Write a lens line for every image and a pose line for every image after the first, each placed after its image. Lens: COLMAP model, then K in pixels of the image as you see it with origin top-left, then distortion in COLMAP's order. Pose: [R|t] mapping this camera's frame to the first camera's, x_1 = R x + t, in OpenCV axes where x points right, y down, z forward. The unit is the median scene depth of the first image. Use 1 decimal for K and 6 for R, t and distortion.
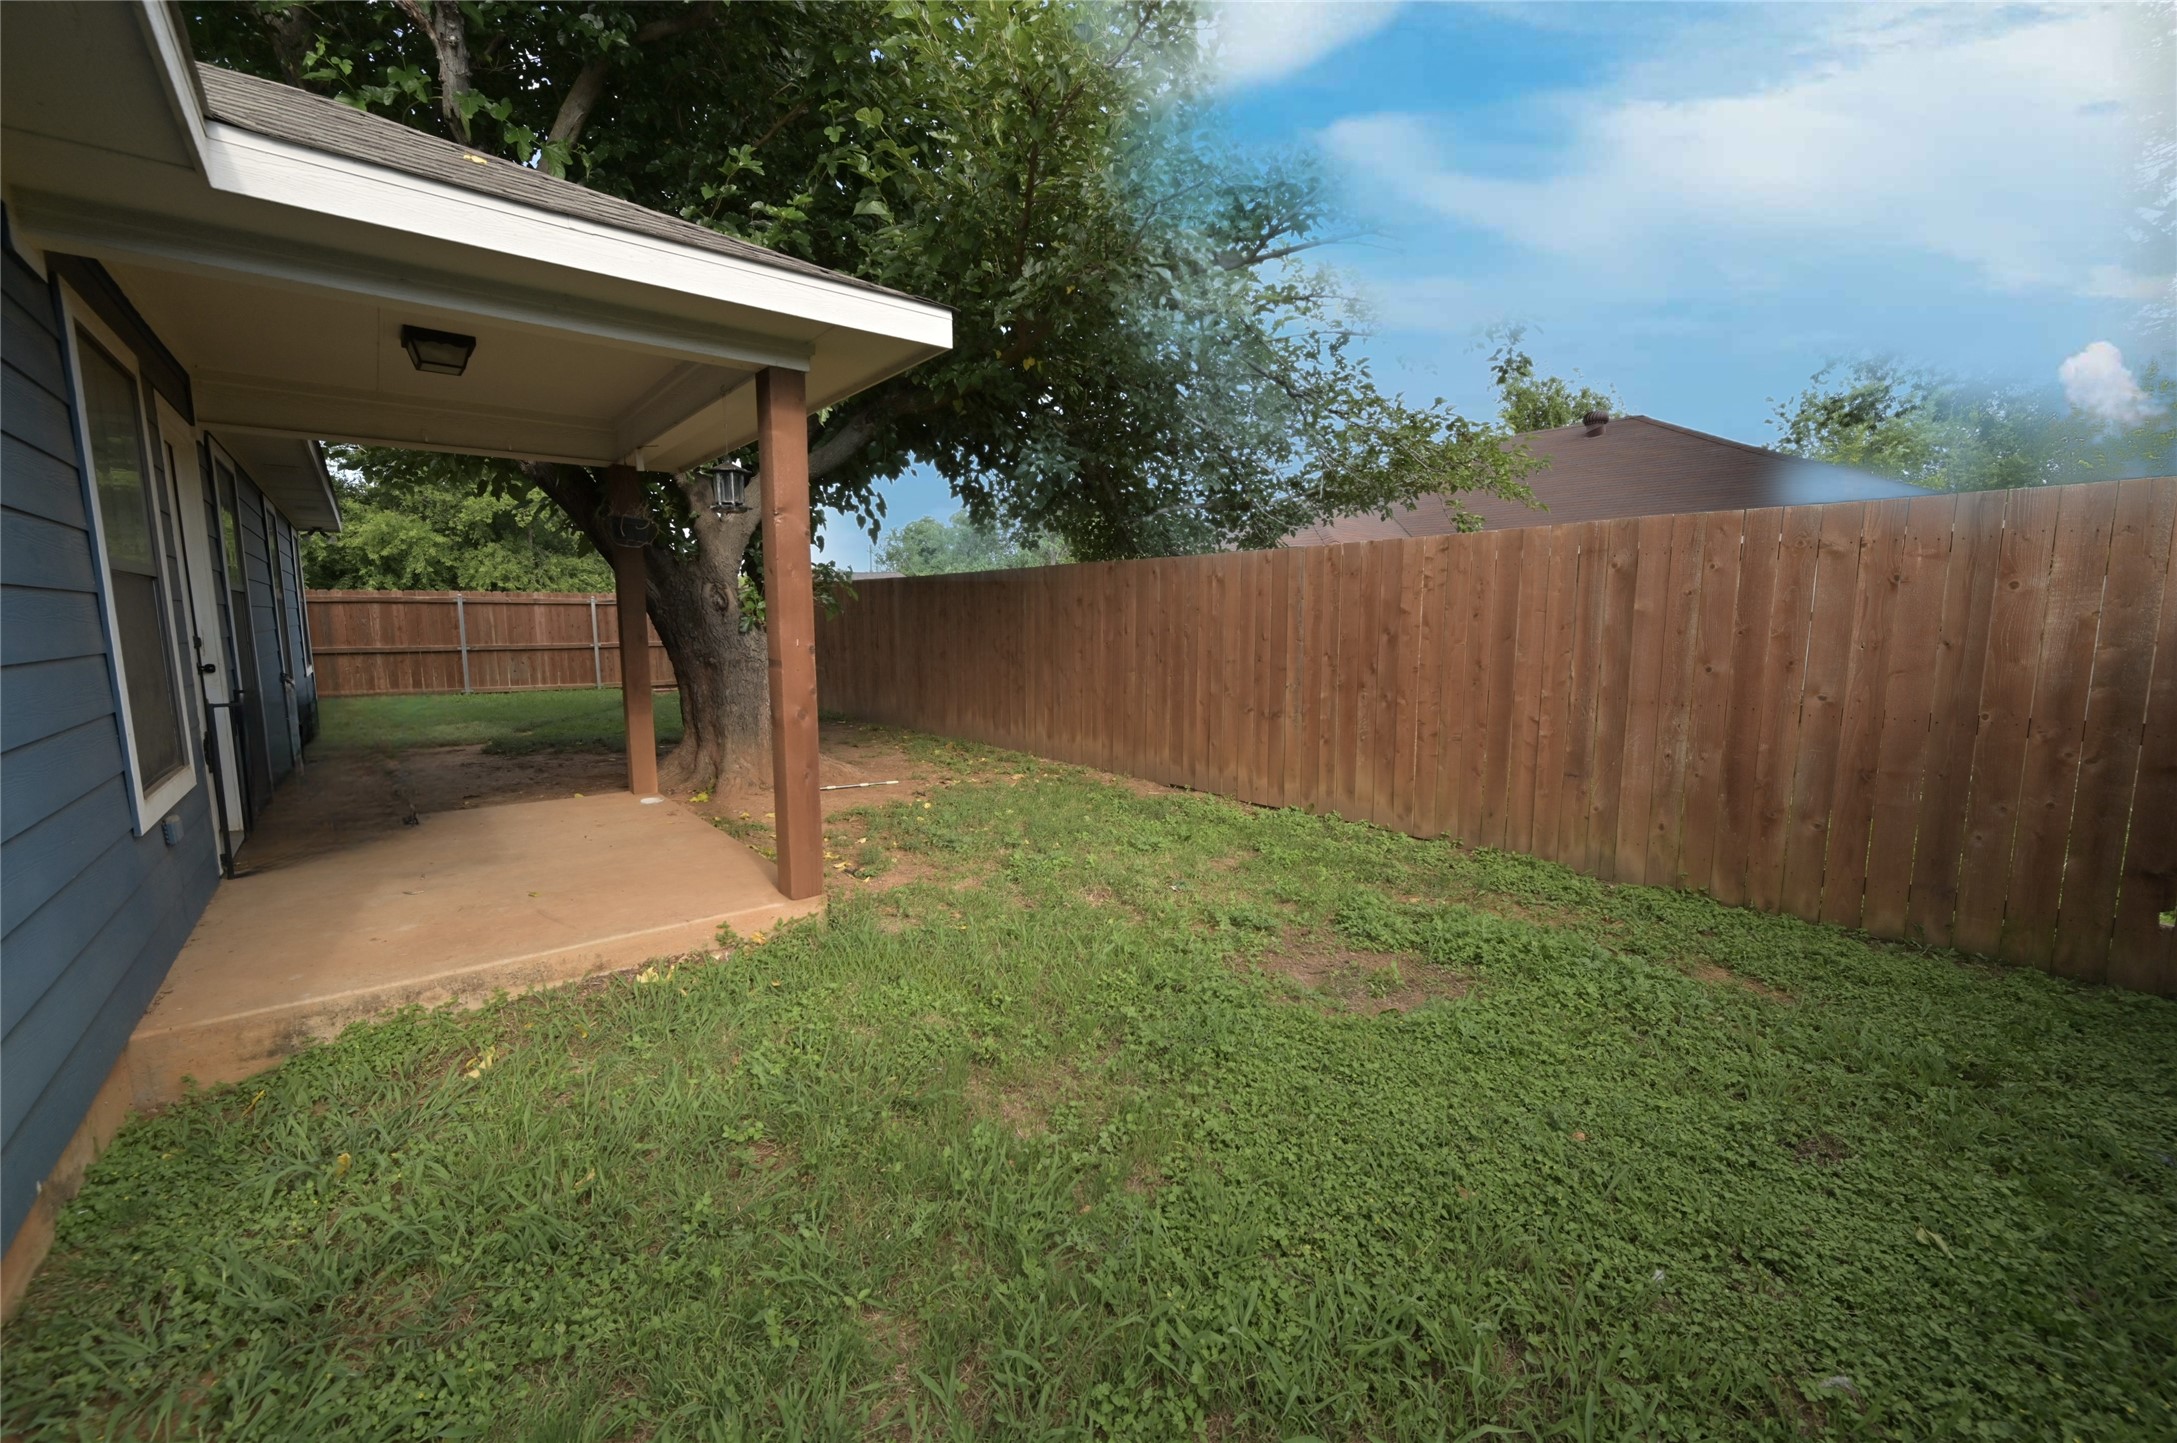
lens RADIAL K [[866.2, 0, 1084.2], [0, 866.2, 726.5], [0, 0, 1]] dist [0.000670, 0.000118]
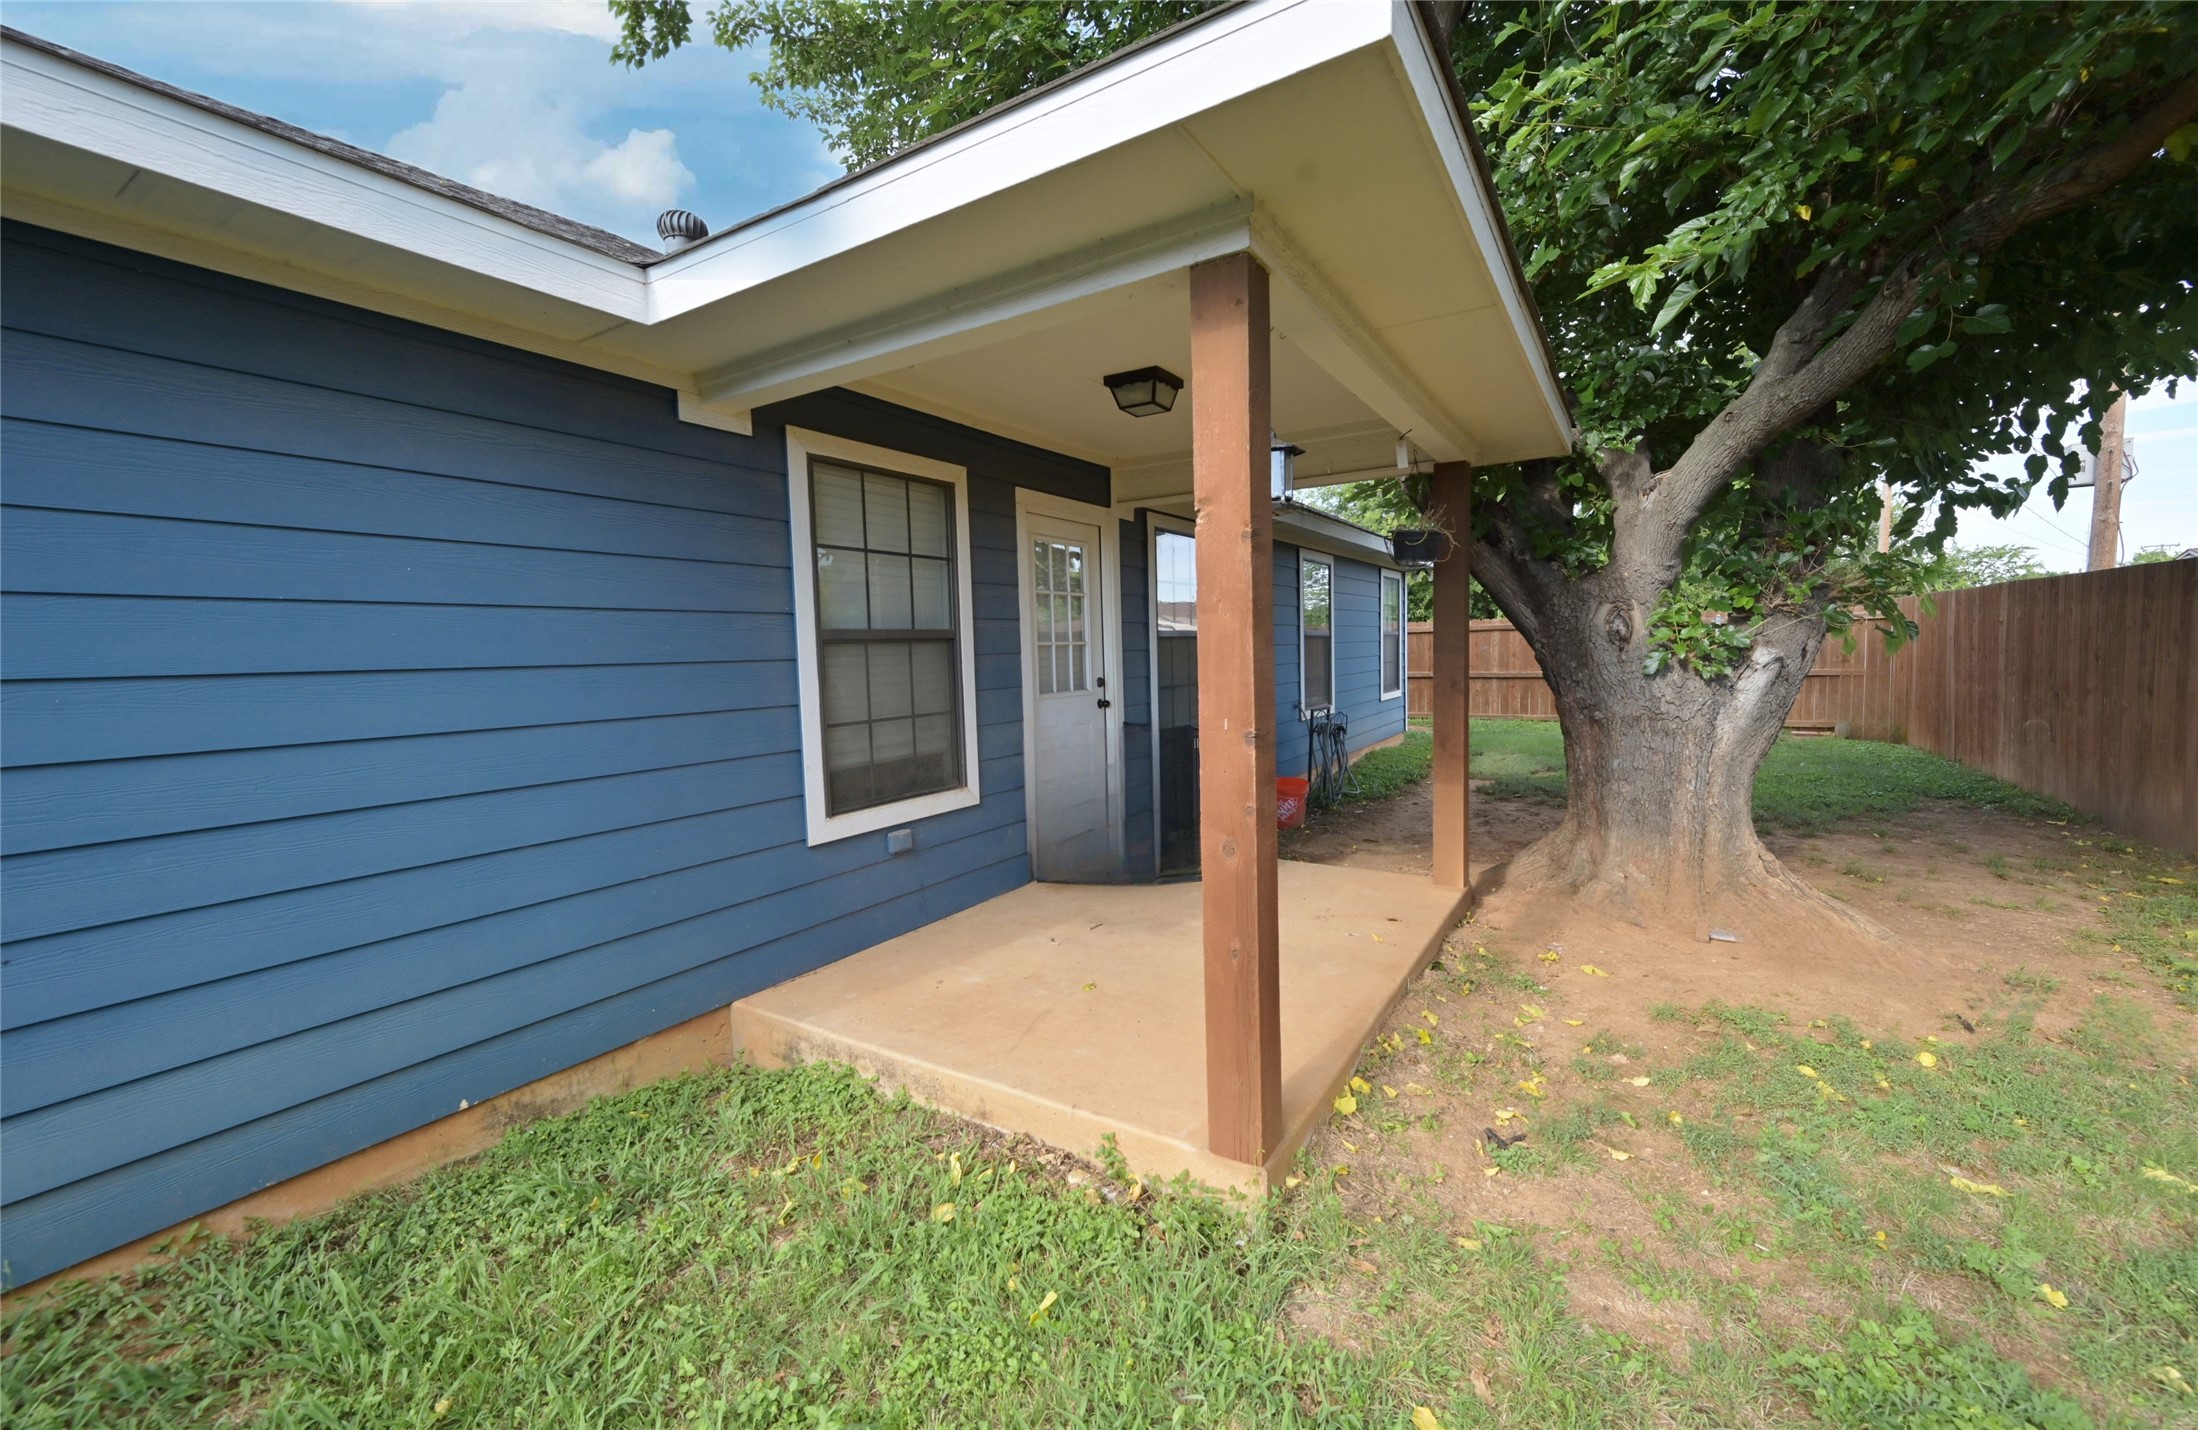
lens RADIAL K [[887.4, 0, 1098.3], [0, 887.4, 704.3], [0, 0, 1]] dist [-0.004157, -0.000143]
pose [[0.308095, 0.051943, -0.949937, 0.151402], [-0.093559, 0.995322, 0.024080, -0.083788], [0.946744, 0.081456, 0.311514, 0.525066]]
